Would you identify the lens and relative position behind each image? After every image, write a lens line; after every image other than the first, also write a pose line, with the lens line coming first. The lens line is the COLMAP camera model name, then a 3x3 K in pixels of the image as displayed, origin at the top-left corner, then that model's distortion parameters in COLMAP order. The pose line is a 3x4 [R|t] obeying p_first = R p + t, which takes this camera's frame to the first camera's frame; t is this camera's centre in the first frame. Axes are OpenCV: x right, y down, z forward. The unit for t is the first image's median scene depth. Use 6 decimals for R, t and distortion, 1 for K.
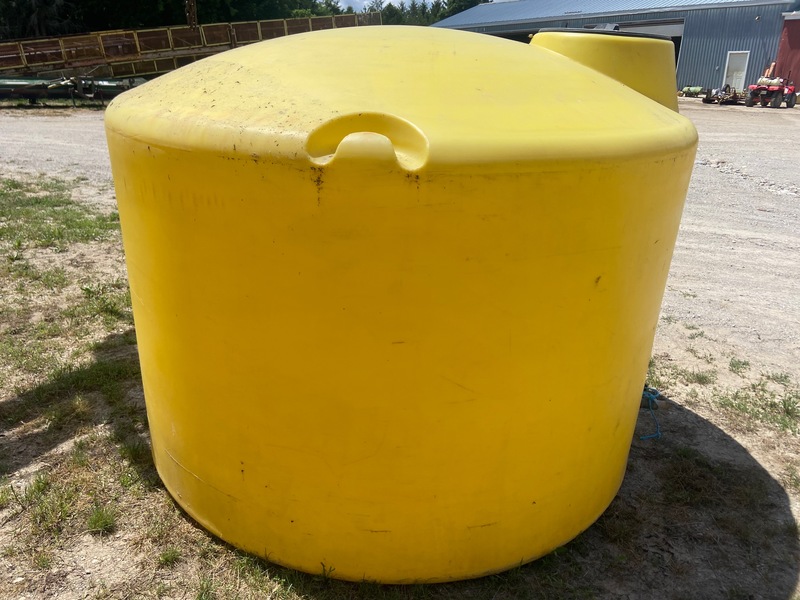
lens RADIAL K [[627.4, 0, 380.3], [0, 627.4, 291.1], [0, 0, 1]] dist [0.059505, -0.060780]
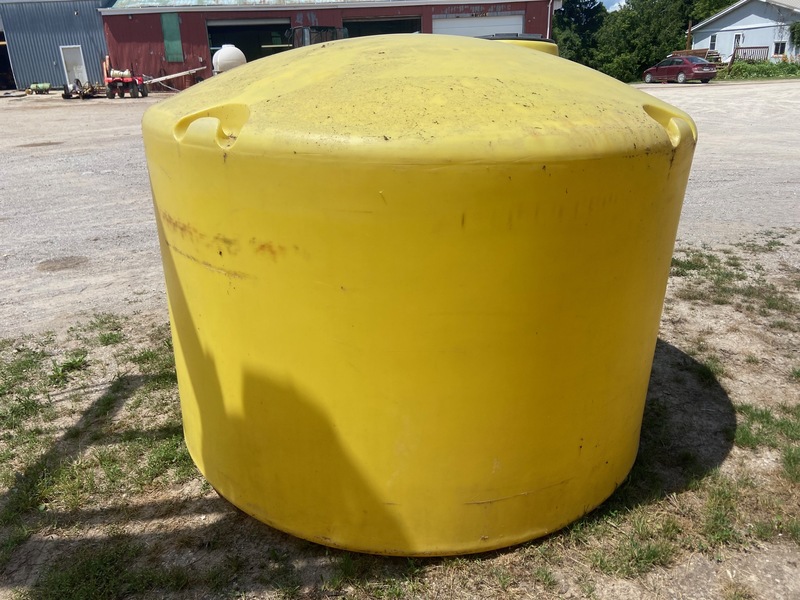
lens RADIAL K [[627.4, 0, 399.5], [0, 627.4, 292.9], [0, 0, 1]] dist [0.059505, -0.060780]
pose [[0.518070, -0.332777, 0.787948, -0.108257], [0.323777, 0.928960, 0.179450, -0.024340], [-0.791689, 0.162152, 0.589012, 0.052814]]
